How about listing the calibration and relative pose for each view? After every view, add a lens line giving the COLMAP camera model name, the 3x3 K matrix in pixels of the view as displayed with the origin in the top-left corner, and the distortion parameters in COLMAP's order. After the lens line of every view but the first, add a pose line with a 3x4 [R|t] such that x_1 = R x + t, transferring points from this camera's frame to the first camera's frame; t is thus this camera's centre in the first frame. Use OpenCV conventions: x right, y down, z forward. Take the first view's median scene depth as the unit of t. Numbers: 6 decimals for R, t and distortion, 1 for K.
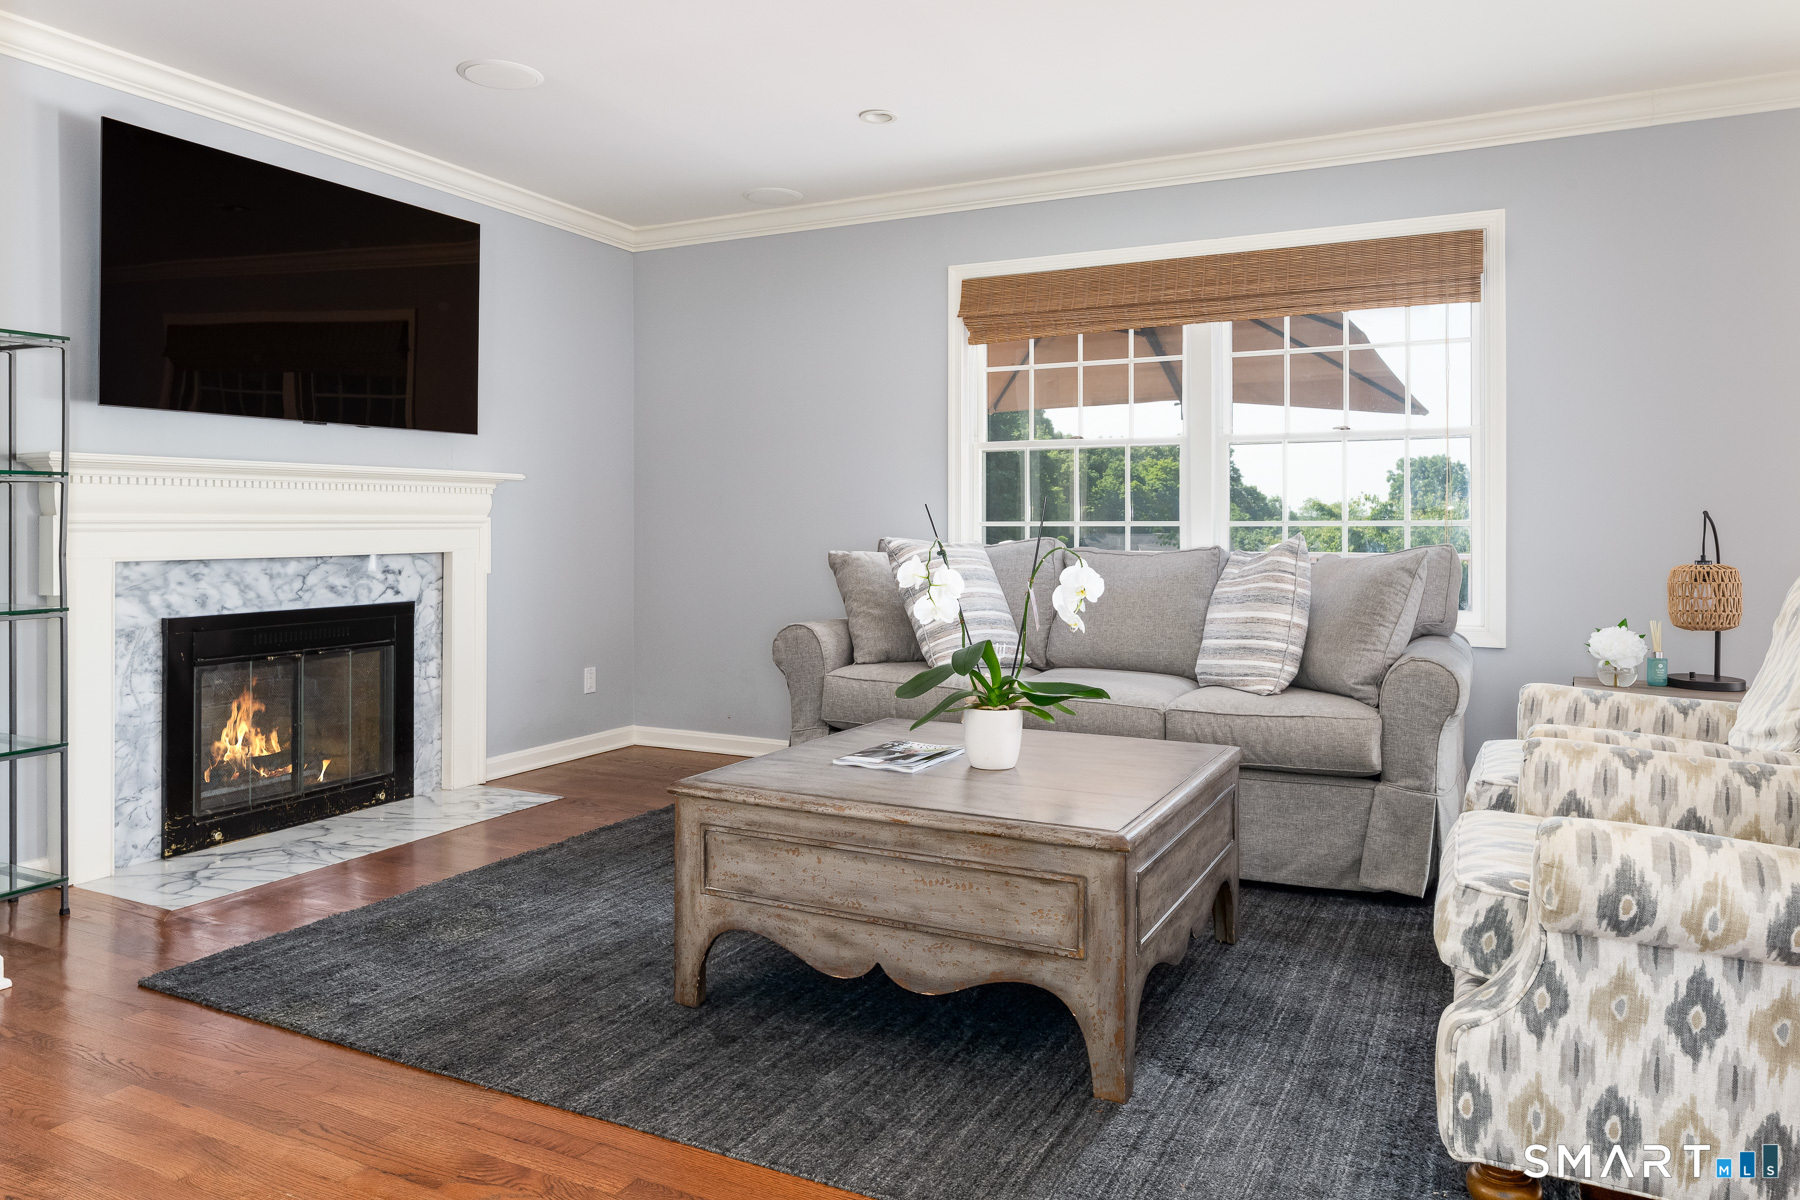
lens RADIAL K [[1222.7, 0, 894.5], [0, 1222.7, 496.7], [0, 0, 1]] dist [-0.002292, -0.000985]
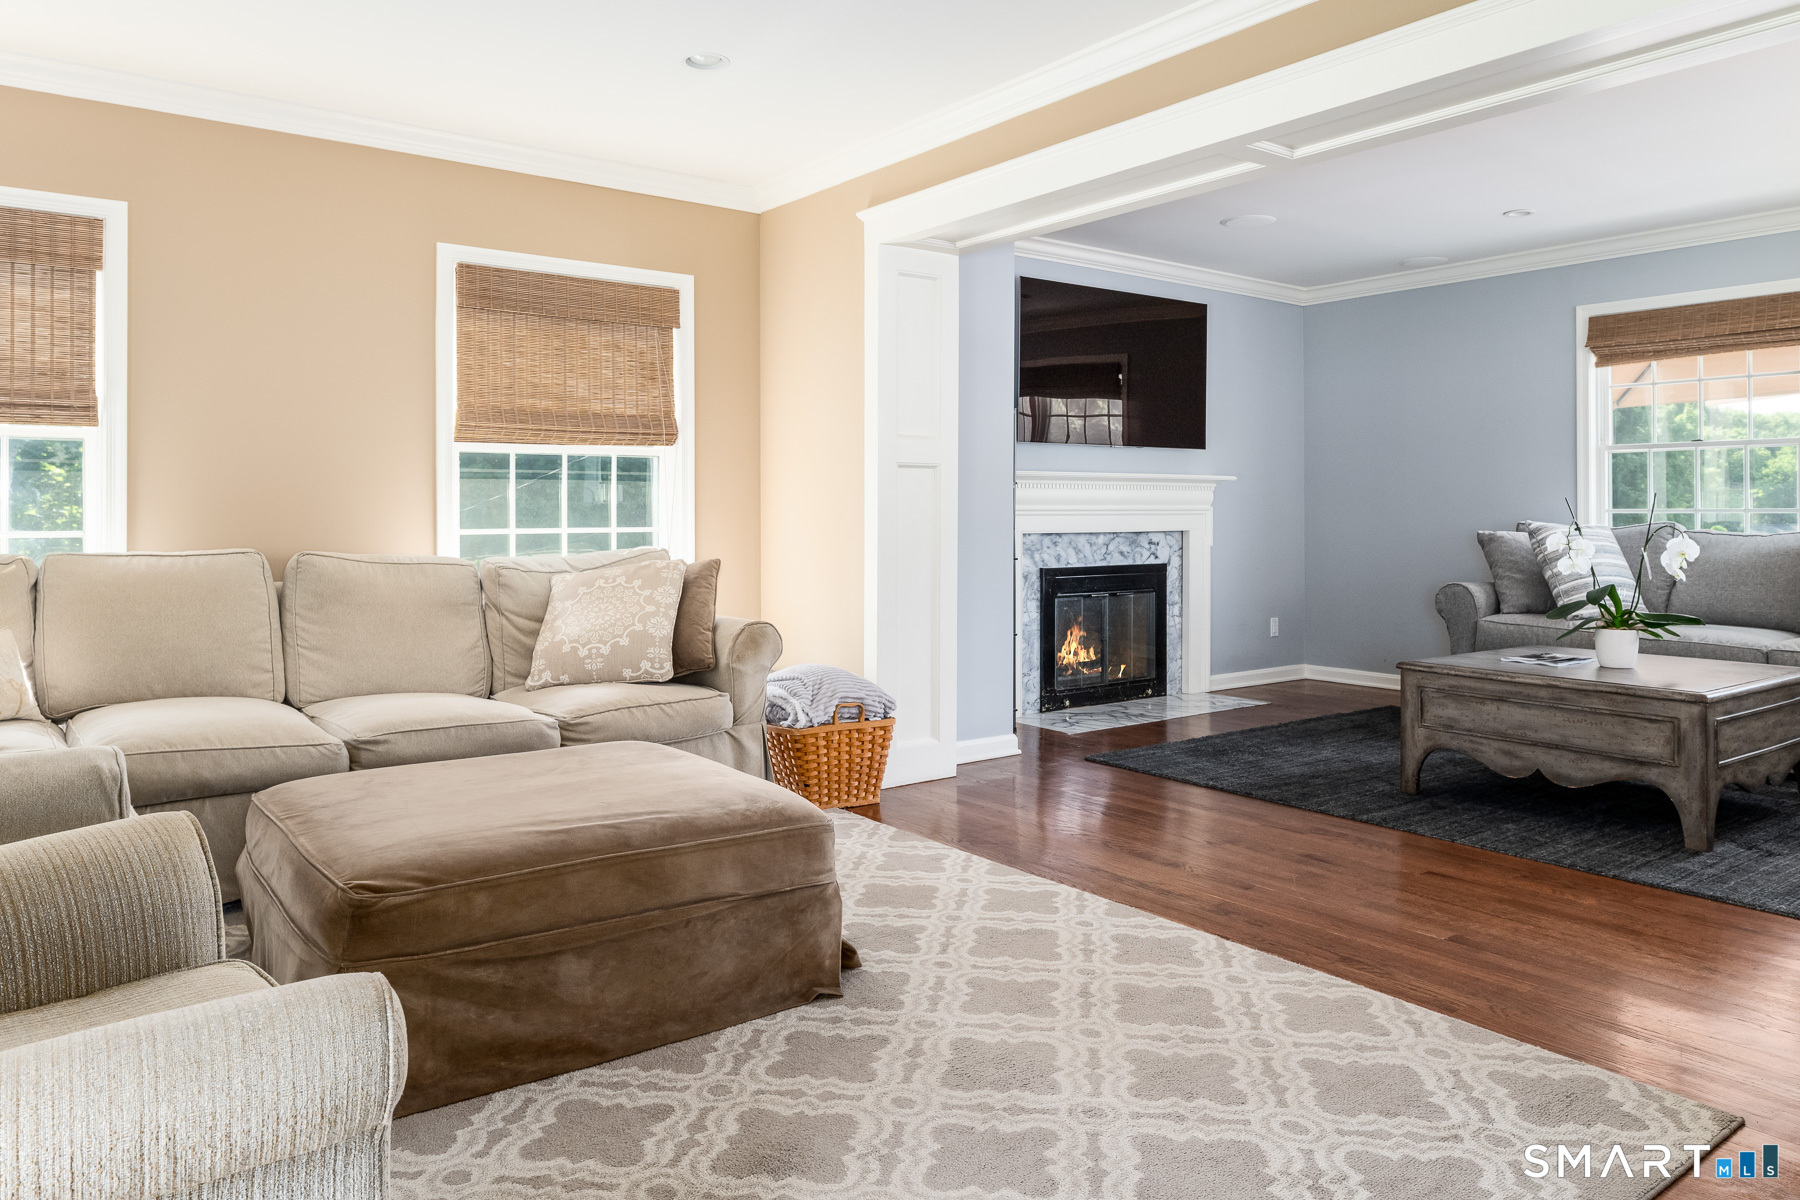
lens RADIAL K [[1222.7, 0, 894.5], [0, 1222.7, 496.7], [0, 0, 1]] dist [-0.002292, -0.000985]
pose [[0.896543, -0.006491, -0.442909, -0.039341], [0.010553, 0.999922, 0.006707, -0.011059], [0.442830, -0.010687, 0.896542, -0.586303]]
